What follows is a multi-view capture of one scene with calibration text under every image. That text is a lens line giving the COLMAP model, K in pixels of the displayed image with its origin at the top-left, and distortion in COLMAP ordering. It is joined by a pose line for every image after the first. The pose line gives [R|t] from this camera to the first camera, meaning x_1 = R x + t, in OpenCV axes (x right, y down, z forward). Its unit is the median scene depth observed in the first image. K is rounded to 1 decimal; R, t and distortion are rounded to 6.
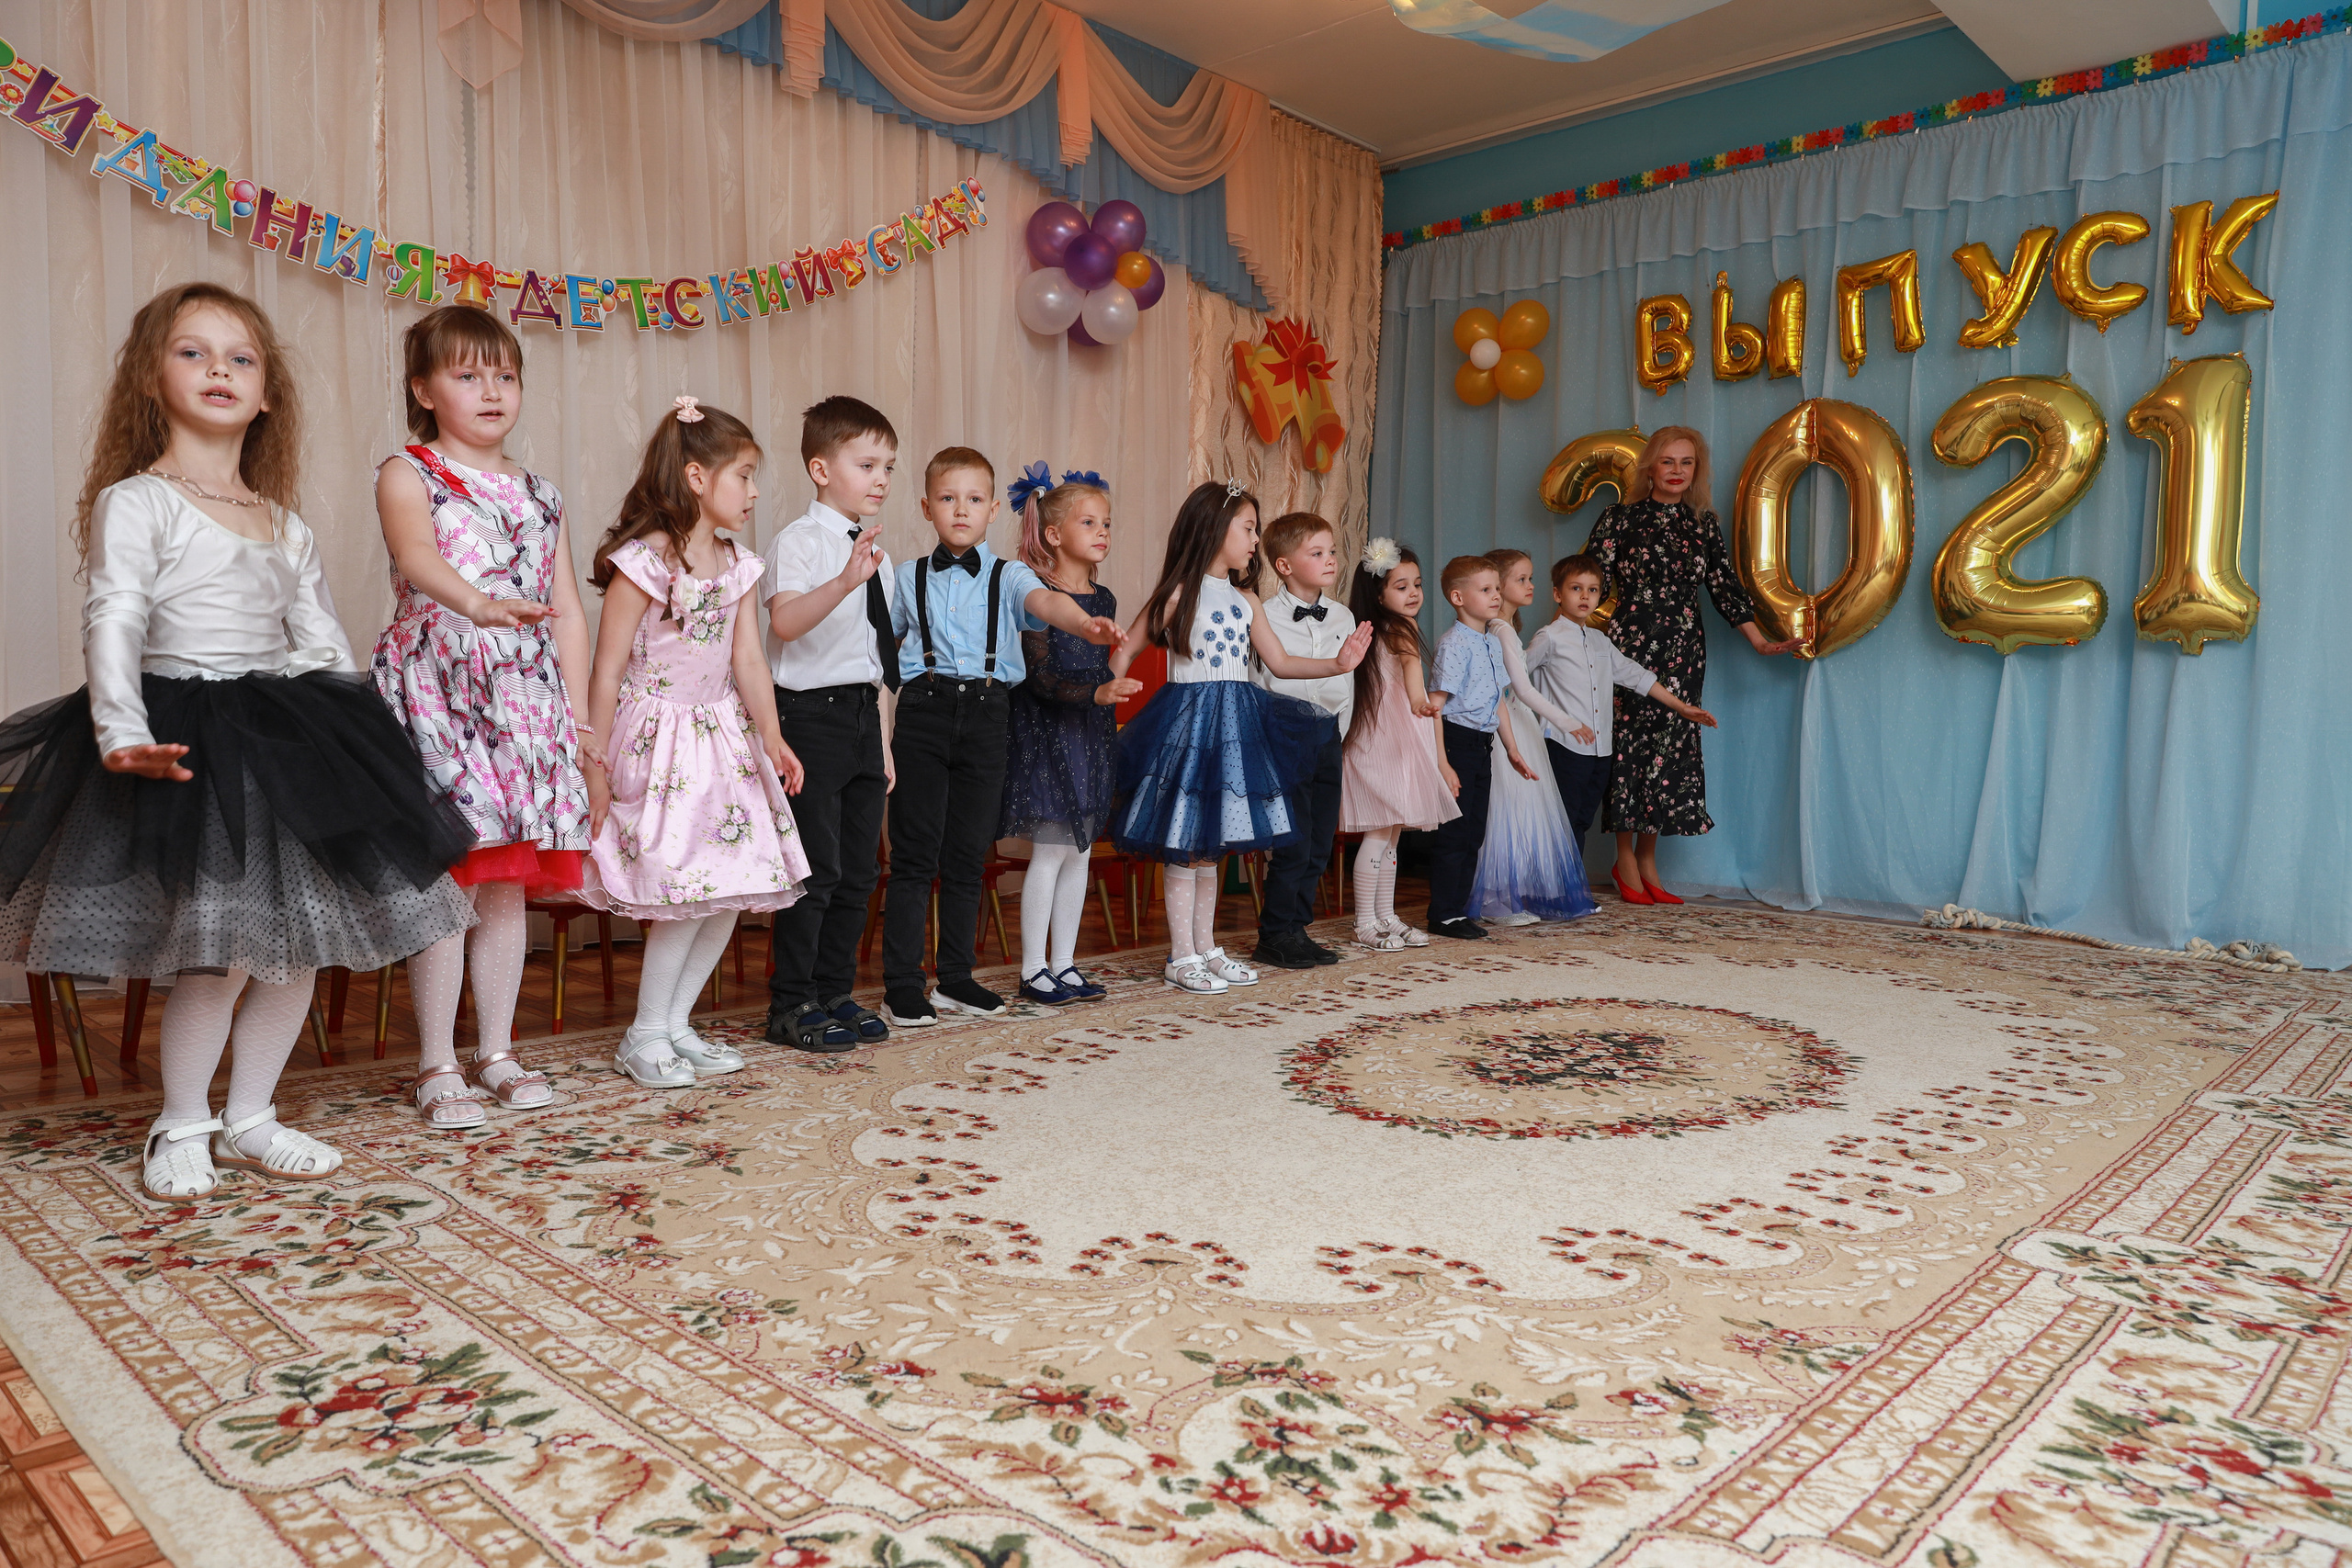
lens RADIAL K [[1558.5, 0, 1176.0], [0, 1558.5, 784.0], [0, 0, 1]] dist [-0.006959, 0.007695]
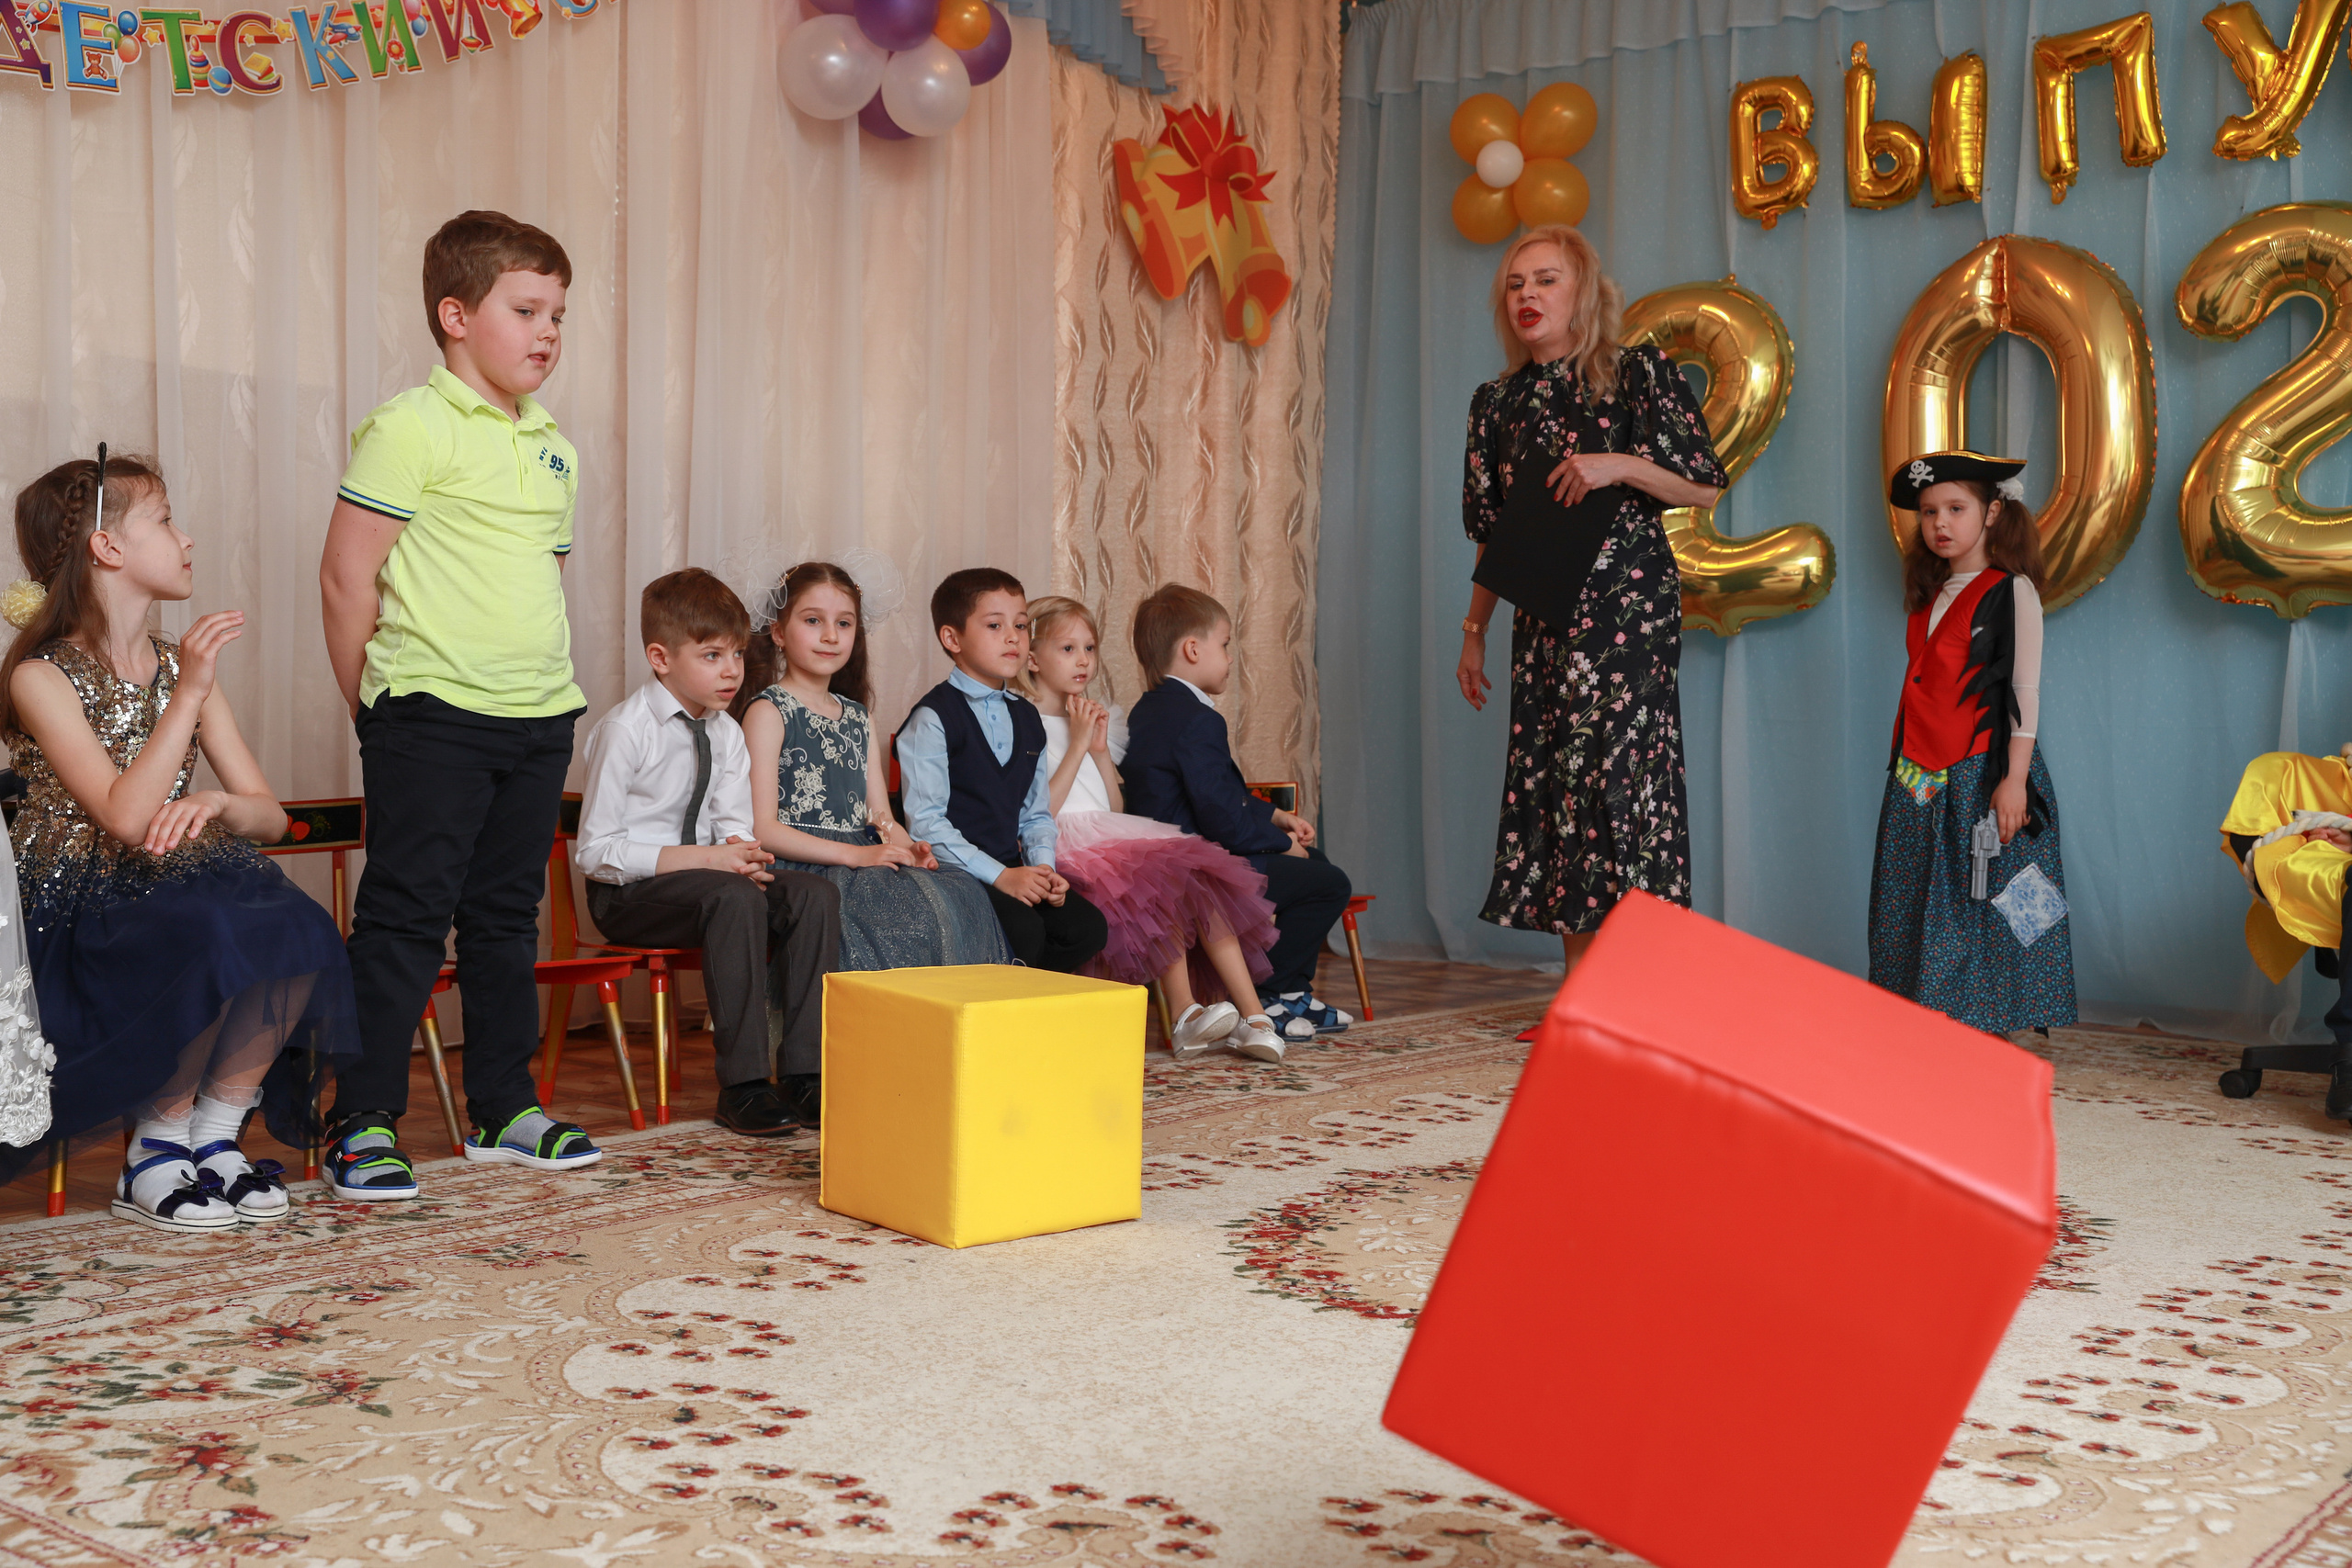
lens RADIAL K [[2459.0, 0, 1171.4], [0, 2459.0, 792.4], [0, 0, 1]] dist [0.006851, -0.016241]
pose [[0.997280, -0.003790, 0.073615, -0.039946], [0.005749, 0.999635, -0.026408, 0.030450], [-0.073488, 0.026759, 0.996937, -0.008862]]
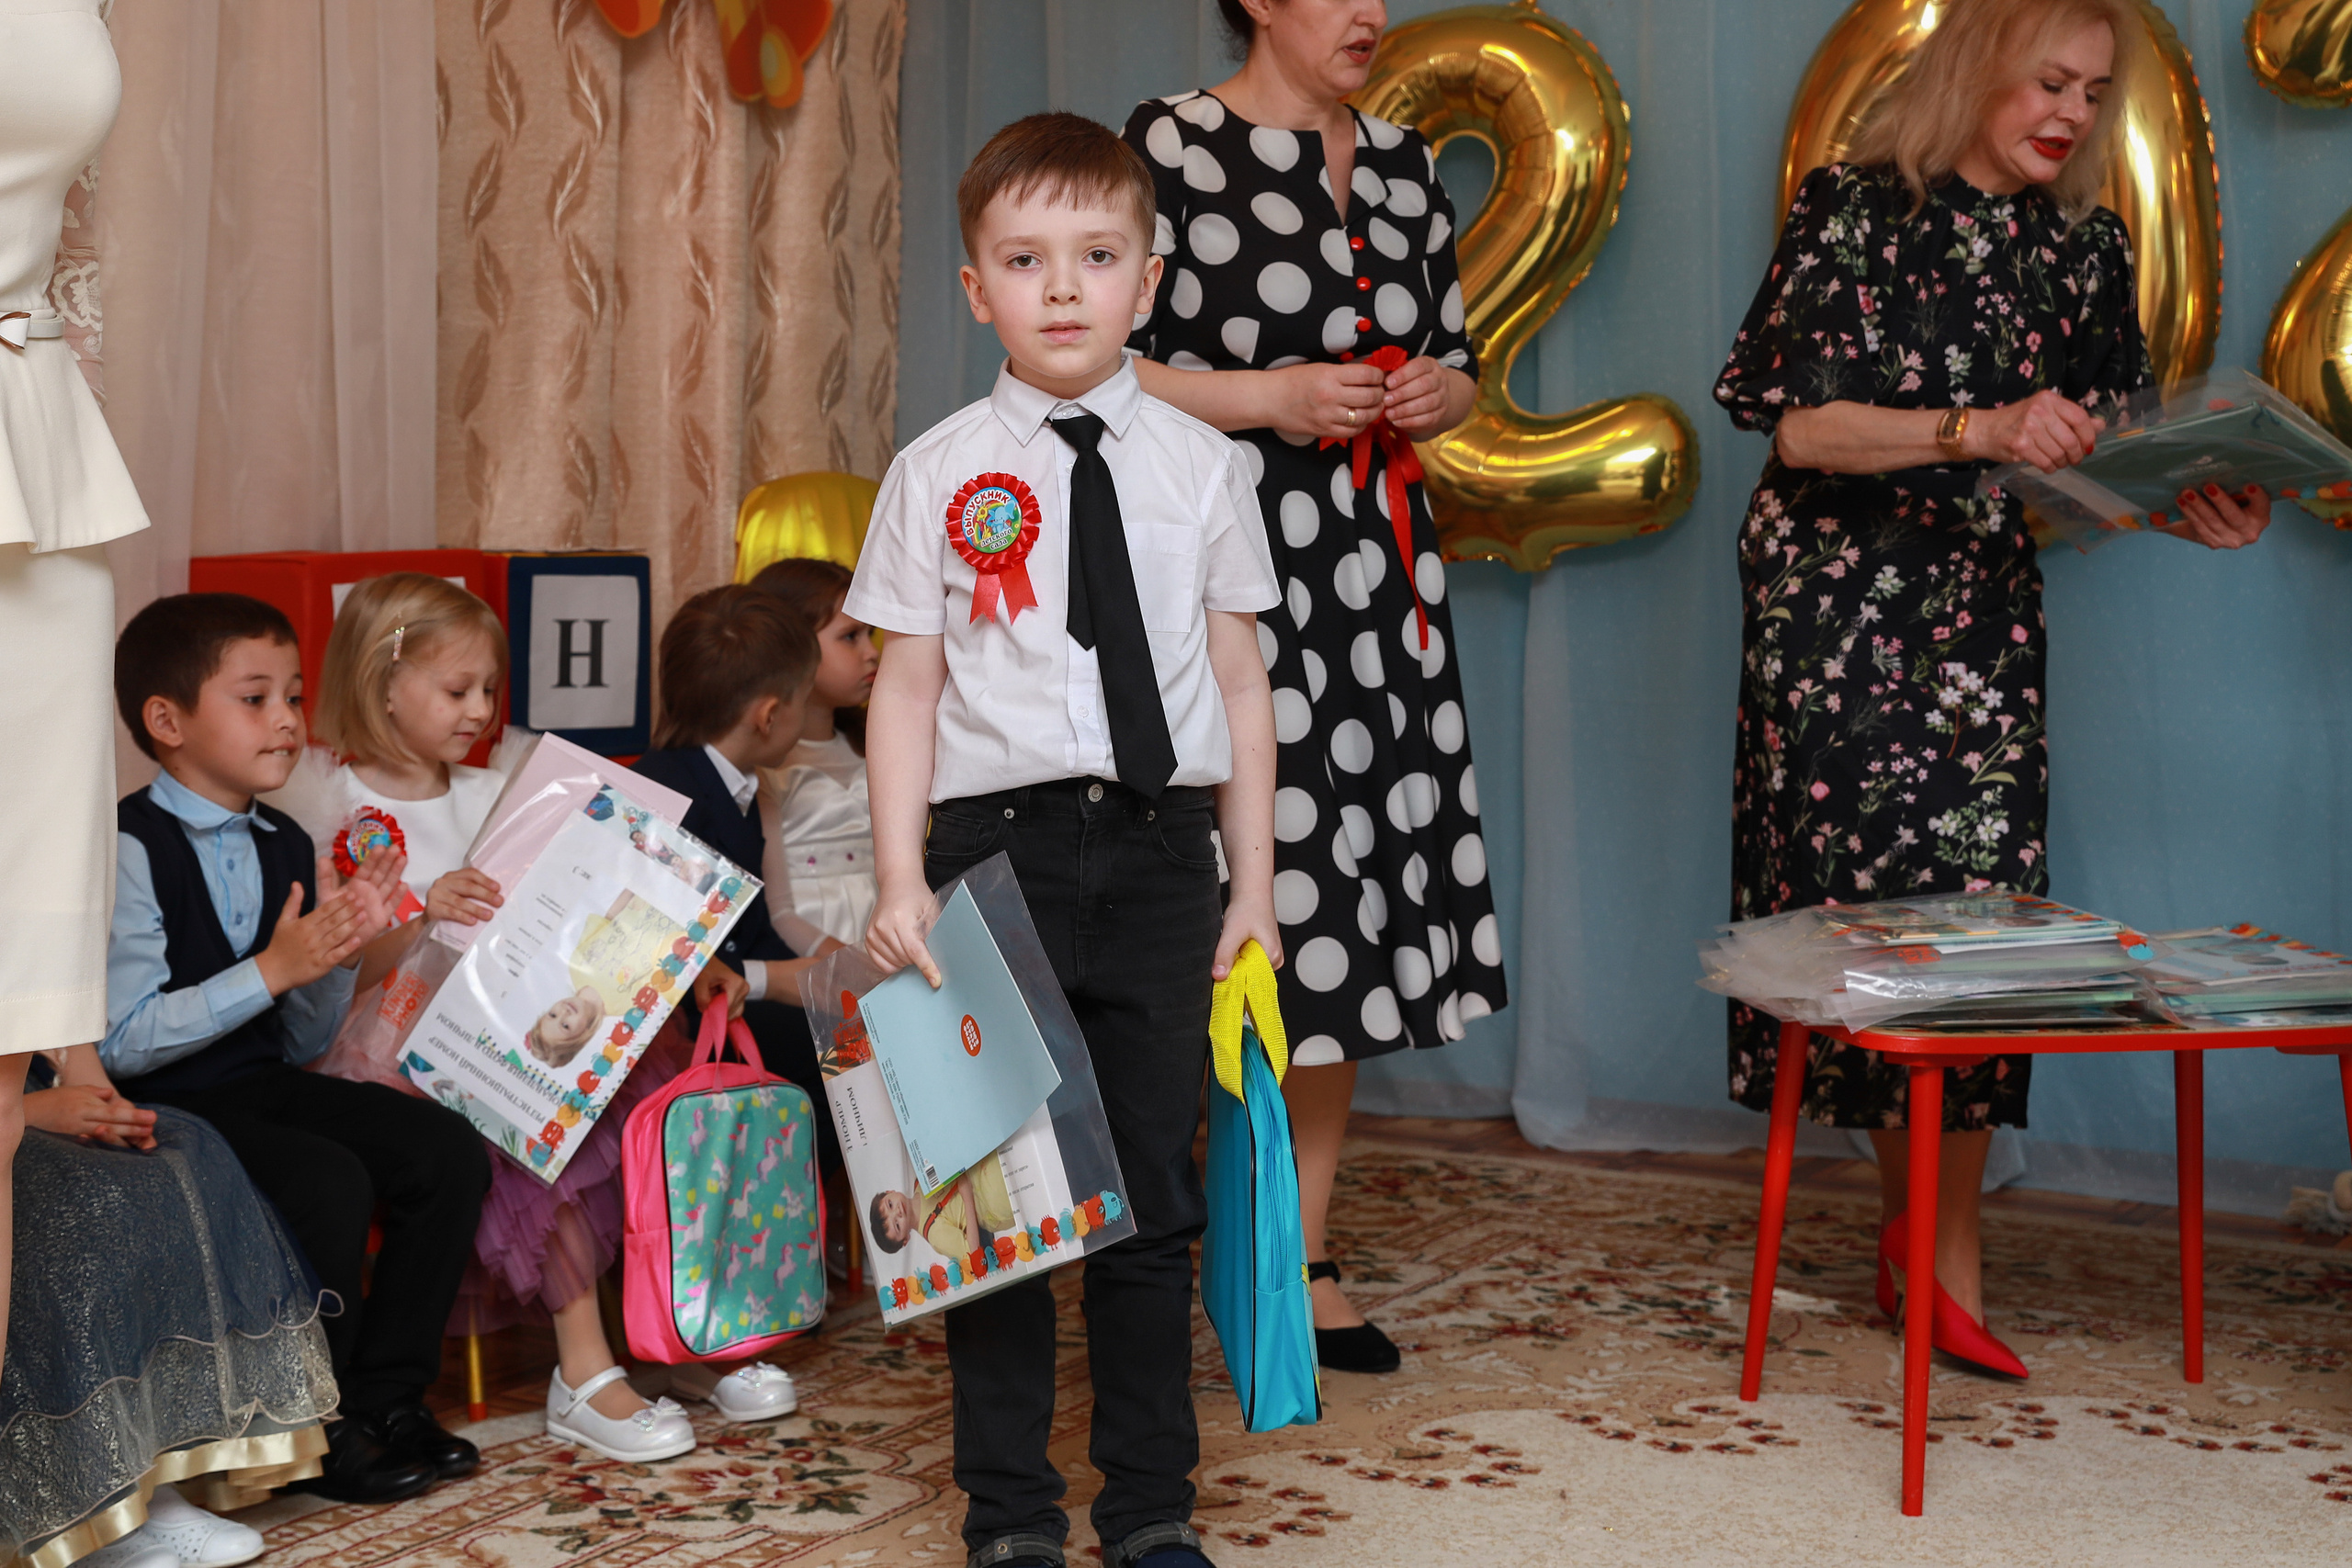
lens RADIAL K [[3214.8, 0, 1080.6], [0, 3214.8, 541.8], [0, 0, 1]] dist [0.006089, 0.002921]
pose [[0.984565, -0.023724, 0.173404, 0.069940], [0.032458, 0.998334, -0.047706, -0.128758], [-0.171983, 0.052598, 0.983695, 0.502894]]
